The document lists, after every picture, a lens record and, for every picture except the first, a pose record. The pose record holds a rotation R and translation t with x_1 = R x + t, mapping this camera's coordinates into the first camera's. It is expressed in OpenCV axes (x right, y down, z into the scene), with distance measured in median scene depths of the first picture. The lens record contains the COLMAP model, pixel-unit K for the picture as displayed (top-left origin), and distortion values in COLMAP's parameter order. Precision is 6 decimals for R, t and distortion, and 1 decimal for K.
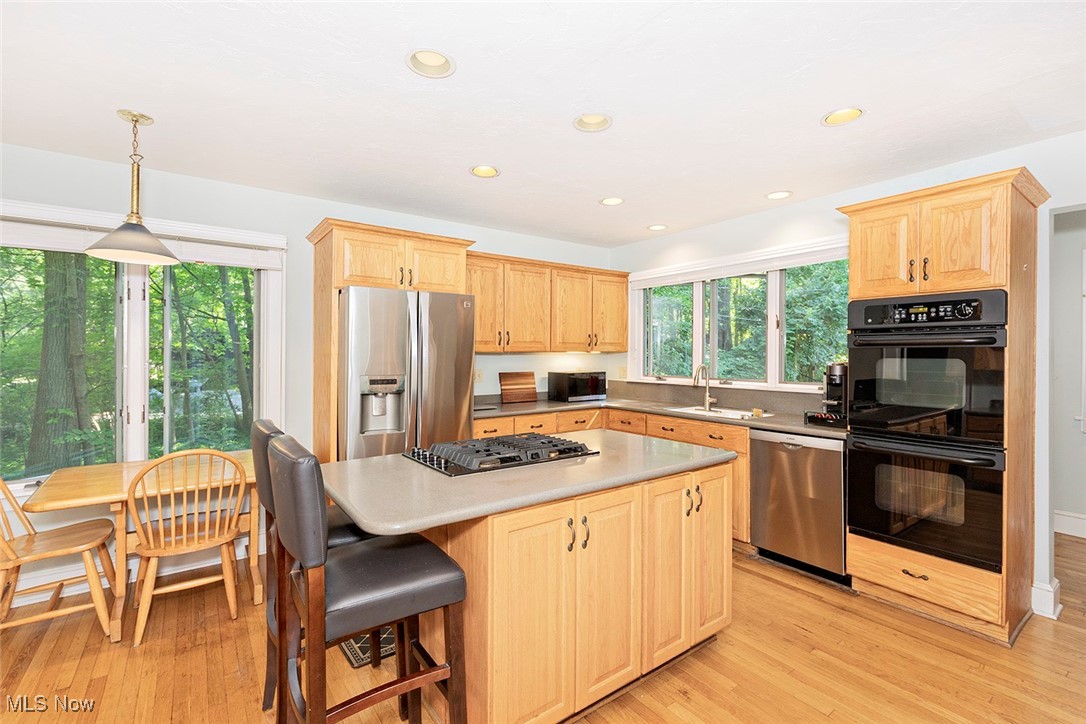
lens RADIAL K [[480.2, 0, 544.1], [0, 480.2, 345.6], [0, 0, 1]] dist [-0.000276, -0.000029]
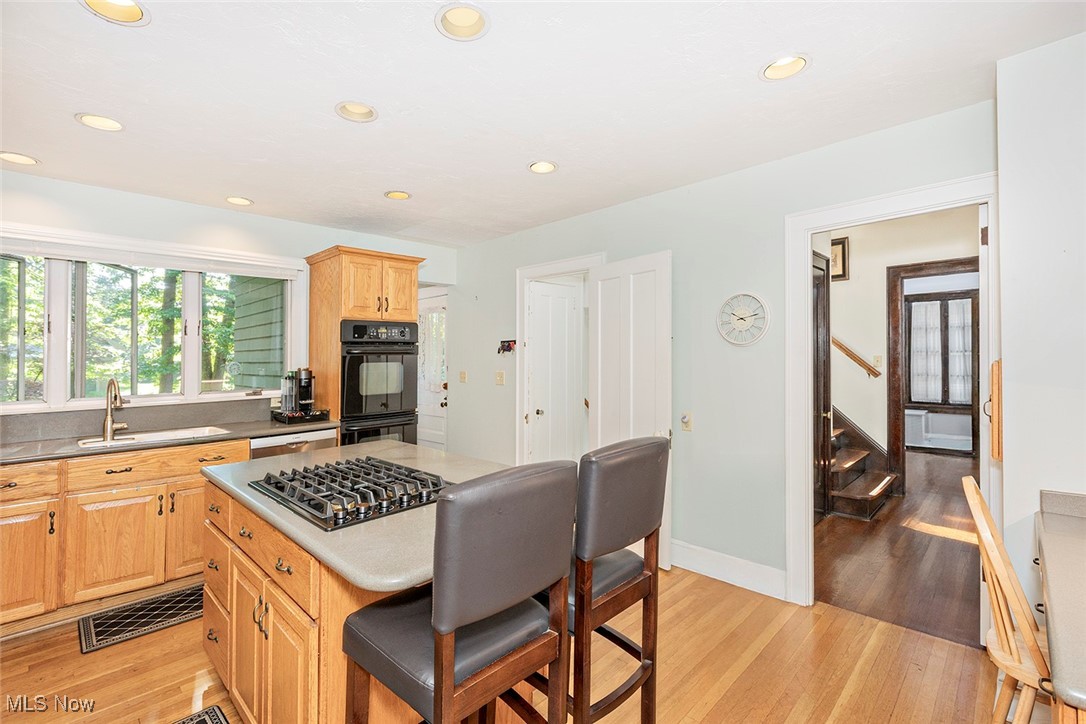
lens RADIAL K [[485.1, 0, 543.0], [0, 485.1, 362.0], [0, 0, 1]] dist [-0.000288, -0.000033]
pose [[-0.160405, -0.016853, 0.986907, -0.756982], [-0.001340, 0.999857, 0.016857, -0.001327], [-0.987050, 0.001381, -0.160404, 0.683158]]
